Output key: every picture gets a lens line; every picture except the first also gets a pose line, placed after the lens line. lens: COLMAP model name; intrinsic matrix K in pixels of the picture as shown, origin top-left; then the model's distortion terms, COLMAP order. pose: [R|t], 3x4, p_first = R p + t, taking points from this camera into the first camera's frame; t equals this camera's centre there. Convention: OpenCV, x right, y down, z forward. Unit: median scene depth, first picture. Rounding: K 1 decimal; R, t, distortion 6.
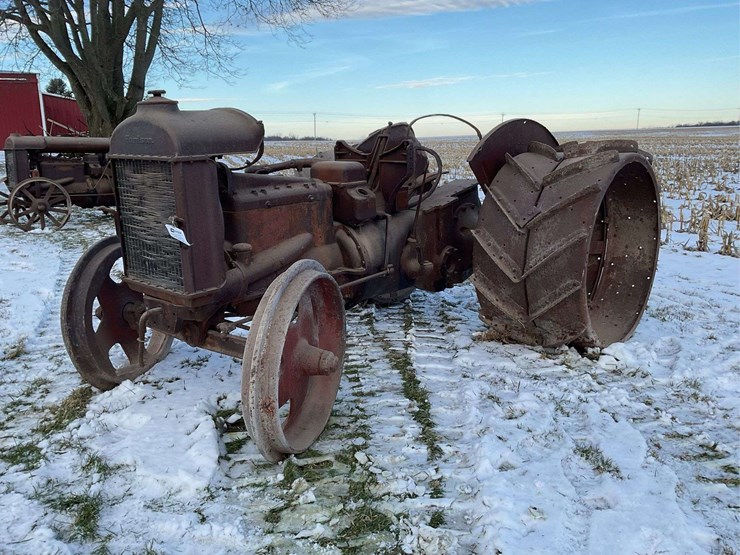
lens RADIAL K [[615.5, 0, 379.4], [0, 615.5, 288.3], [0, 0, 1]] dist [0.054095, -0.103254]
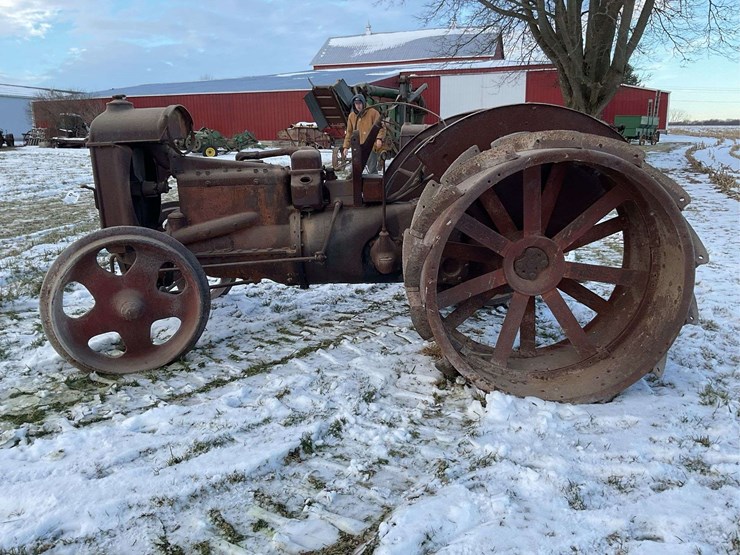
lens RADIAL K [[637.5, 0, 370.1], [0, 637.5, 276.6], [0, 0, 1]] dist [0.083638, -0.168722]
pose [[0.669903, 0.166803, -0.723469, 0.918655], [-0.168561, 0.983160, 0.070597, -0.093430], [0.723061, 0.074655, 0.686738, 0.356717]]
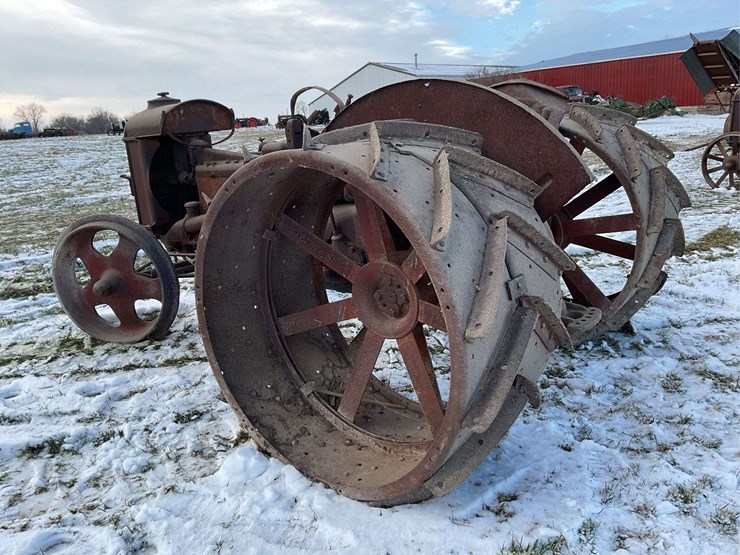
lens RADIAL K [[637.5, 0, 364.9], [0, 637.5, 278.7], [0, 0, 1]] dist [0.083638, -0.168722]
pose [[0.063338, 0.252087, -0.965630, 1.079664], [-0.178072, 0.954900, 0.237606, -0.281525], [0.981977, 0.156902, 0.105371, 1.129415]]
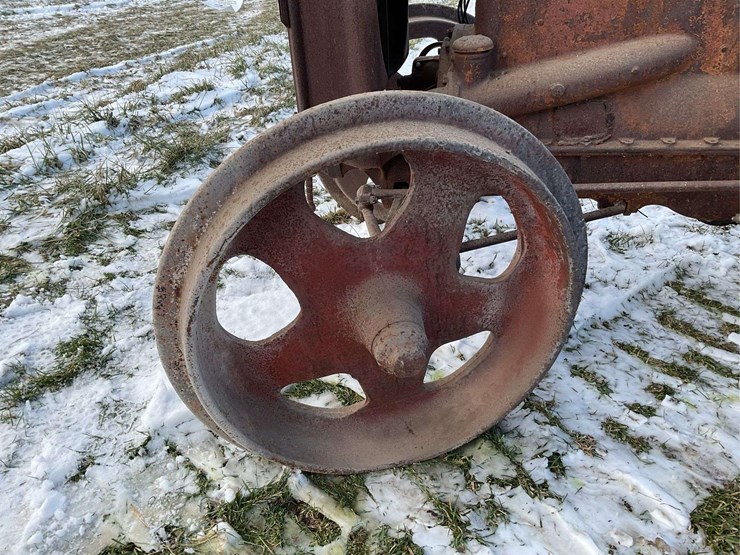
lens RADIAL K [[615.5, 0, 367.0], [0, 615.5, 284.5], [0, 0, 1]] dist [0.054095, -0.103254]
pose [[0.511203, 0.424602, -0.747251, 0.159734], [-0.174373, 0.902600, 0.393583, -0.065568], [0.841585, -0.070900, 0.535451, 0.594041]]
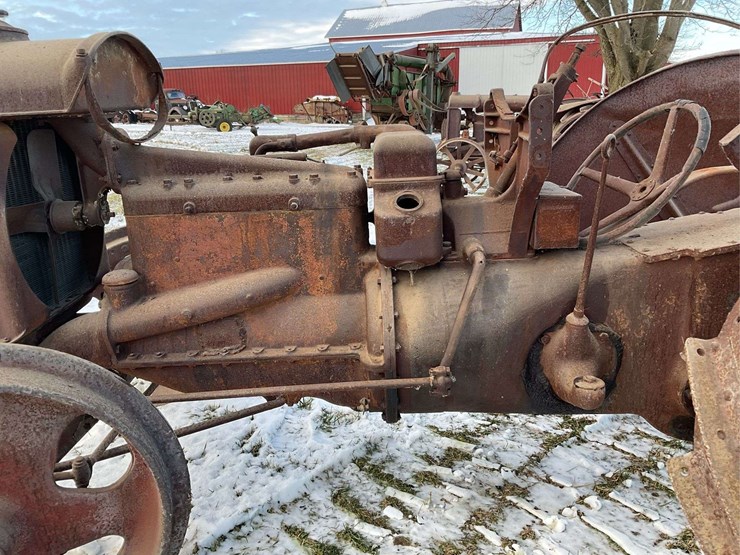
lens RADIAL K [[615.5, 0, 369.6], [0, 615.5, 272.5], [0, 0, 1]] dist [0.054095, -0.103254]
pose [[0.656359, 0.199587, -0.727570, 0.318802], [-0.171939, 0.978567, 0.113330, -0.159756], [0.734595, 0.050713, 0.676608, 0.704460]]
